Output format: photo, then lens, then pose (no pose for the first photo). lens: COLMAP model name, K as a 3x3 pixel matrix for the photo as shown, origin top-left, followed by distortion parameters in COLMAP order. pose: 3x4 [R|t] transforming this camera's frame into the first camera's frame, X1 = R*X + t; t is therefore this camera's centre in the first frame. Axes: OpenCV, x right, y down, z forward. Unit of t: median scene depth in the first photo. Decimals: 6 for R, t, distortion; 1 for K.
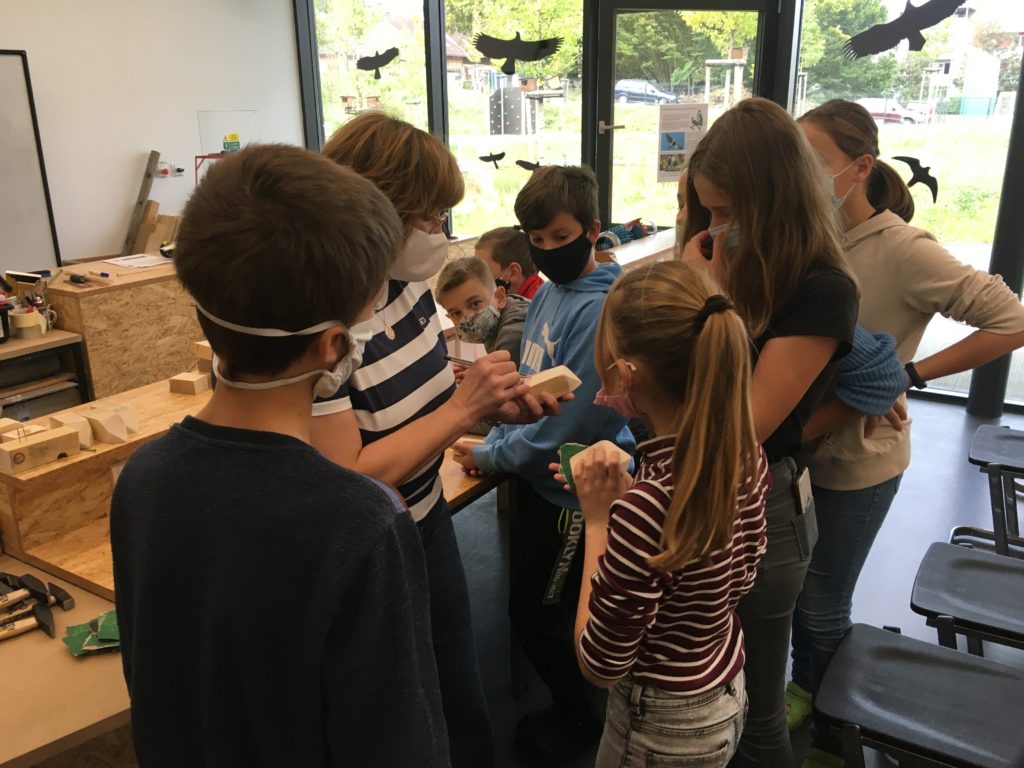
lens RADIAL K [[871.1, 0, 513.8], [0, 871.1, 380.2], [0, 0, 1]] dist [0.054867, -0.069889]
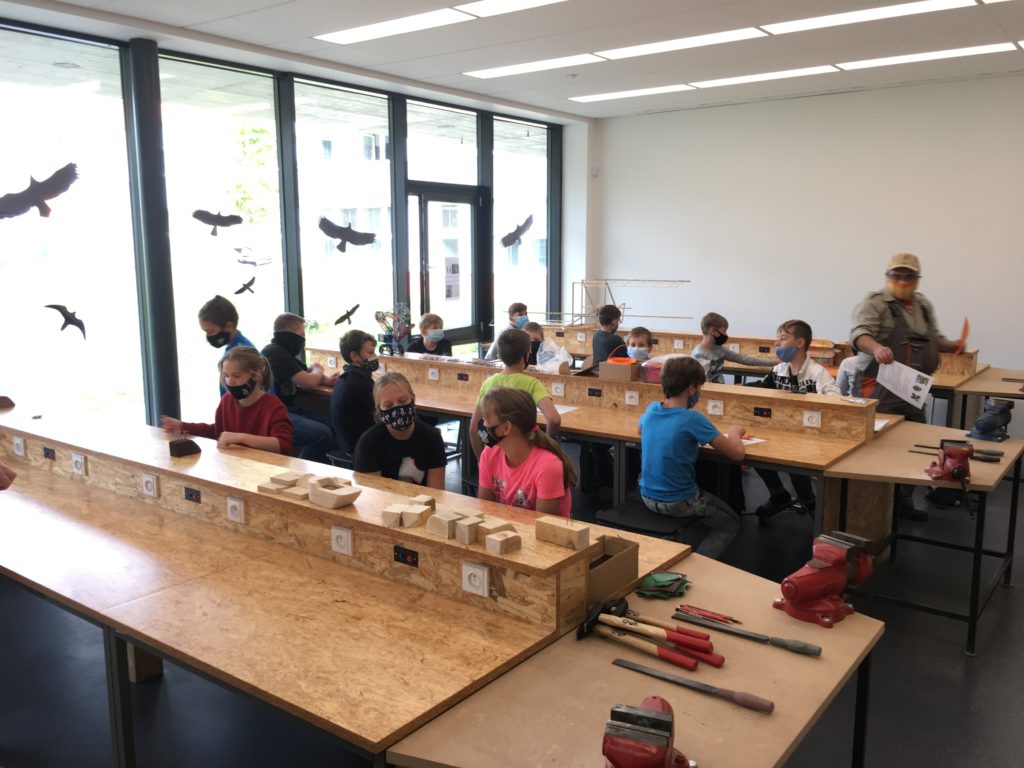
lens RADIAL K [[871.1, 0, 518.5], [0, 871.1, 382.9], [0, 0, 1]] dist [0.054867, -0.069889]
pose [[0.101113, -0.146941, 0.983964, -0.251451], [0.292067, 0.949837, 0.111832, -0.041804], [-0.951038, 0.276076, 0.138958, 0.112136]]
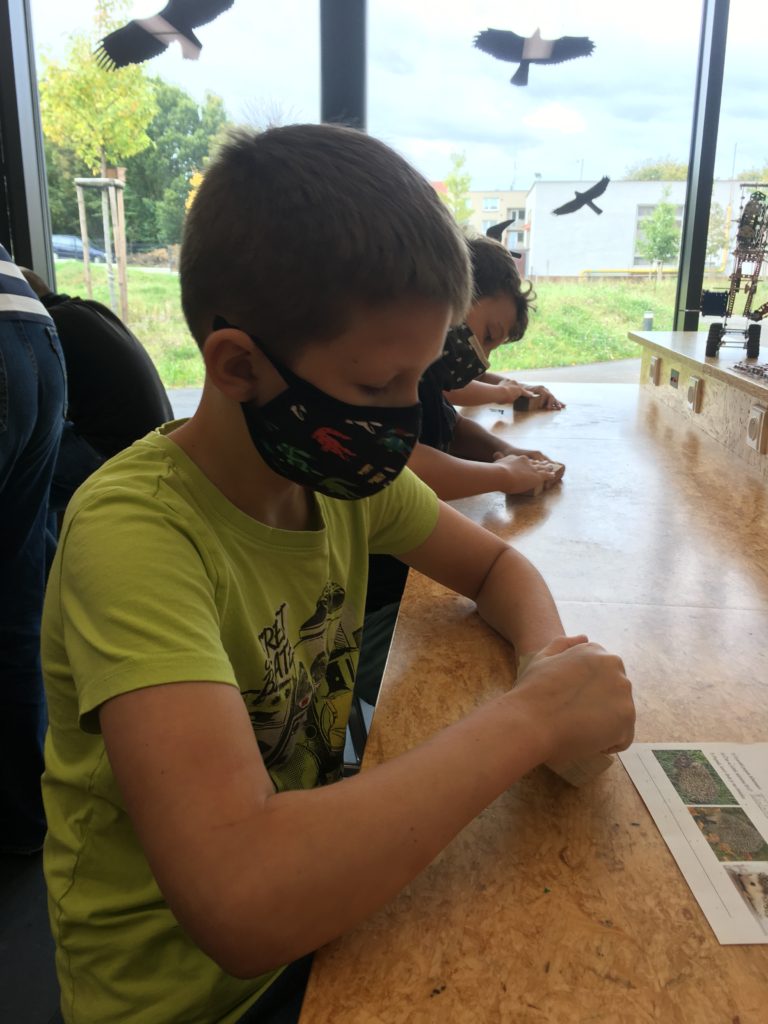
lens RADIAL K [[871.1, 0, 386.9], [0, 871.1, 508.2], [0, 0, 1]] dist [0.054867, -0.069889]
pose [[0.901128, -0.095832, 0.422829, 0.101381], [0.114314, 0.993272, -0.018504, 0.002057], [-0.418211, 0.065010, 0.906020, 0.126221]]
